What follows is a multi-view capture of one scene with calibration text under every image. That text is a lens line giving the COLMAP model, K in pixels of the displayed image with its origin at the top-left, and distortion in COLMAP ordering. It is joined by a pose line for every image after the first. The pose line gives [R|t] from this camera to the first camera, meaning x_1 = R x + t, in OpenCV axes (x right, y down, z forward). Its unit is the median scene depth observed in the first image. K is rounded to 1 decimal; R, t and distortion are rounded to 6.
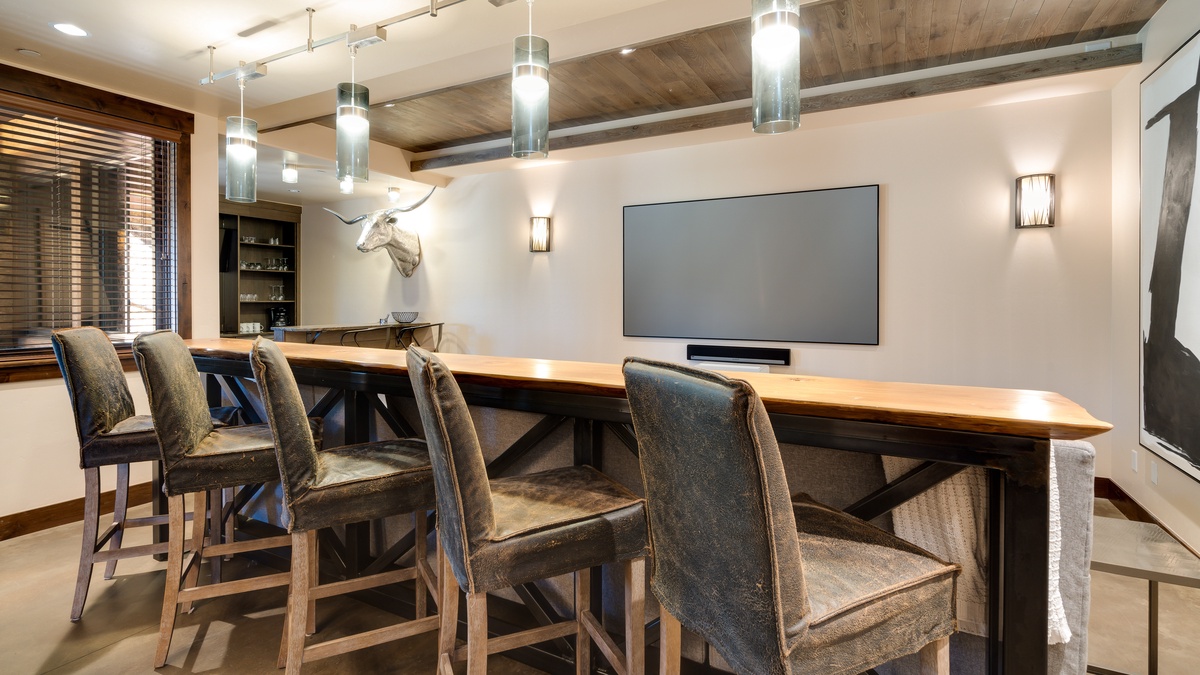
lens RADIAL K [[549.0, 0, 597.0], [0, 549.0, 314.3], [0, 0, 1]] dist [-0.000403, 0.000241]
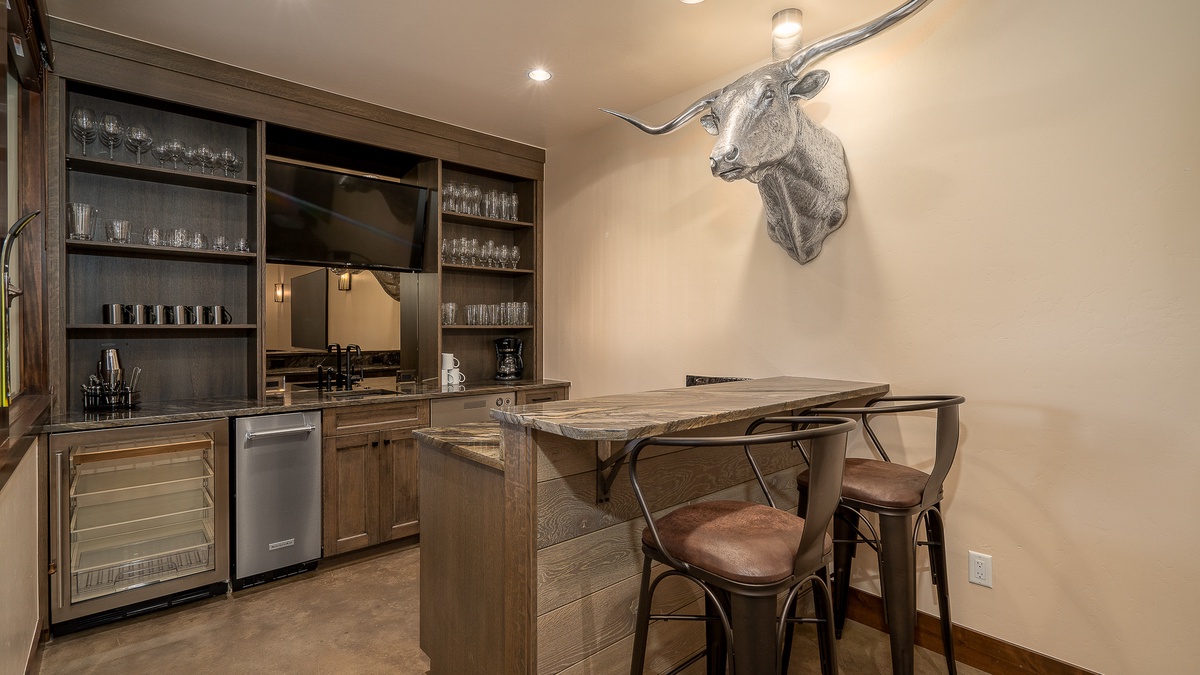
lens RADIAL K [[545.0, 0, 600.0], [0, 545.0, 337.5], [0, 0, 1]] dist [-0.003112, -0.000326]
pose [[0.940720, 0.006396, -0.339123, -0.393057], [-0.009610, 0.999923, -0.007799, -0.011413], [0.339047, 0.010596, 0.940710, 0.667285]]
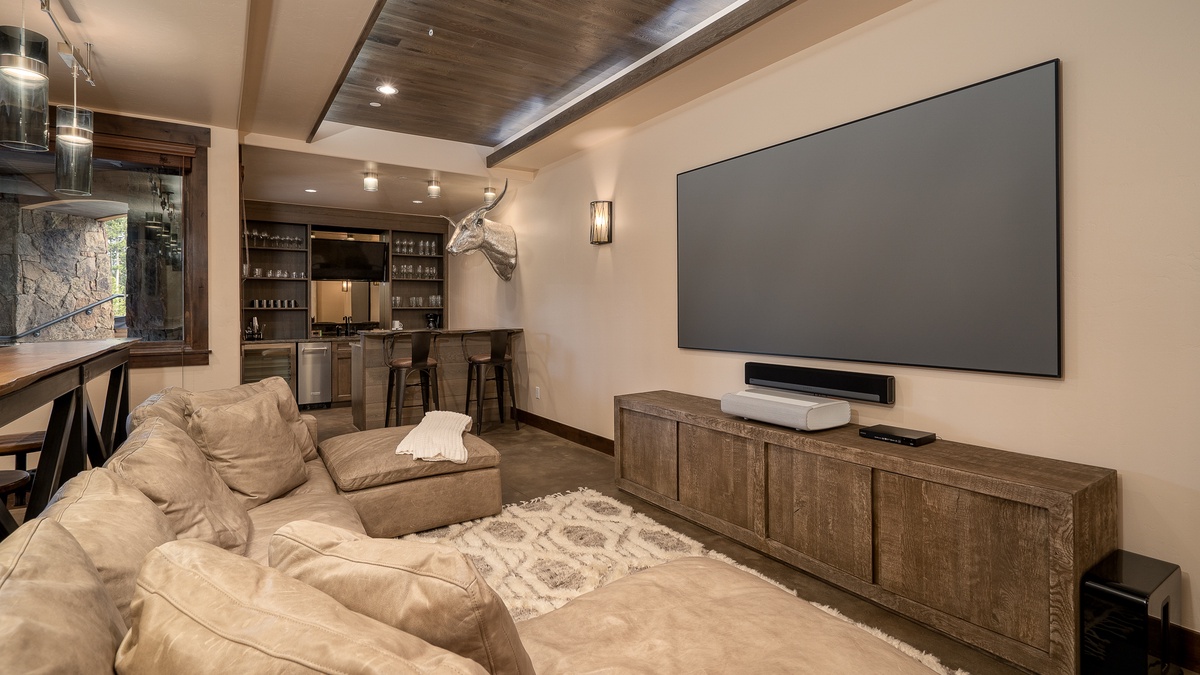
lens RADIAL K [[549.0, 0, 597.0], [0, 549.0, 314.3], [0, 0, 1]] dist [-0.000403, 0.000241]
pose [[0.884841, -0.002071, -0.465889, 0.266544], [-0.005499, 0.999874, -0.014889, 0.005305], [0.465861, 0.015736, 0.884718, 0.256787]]
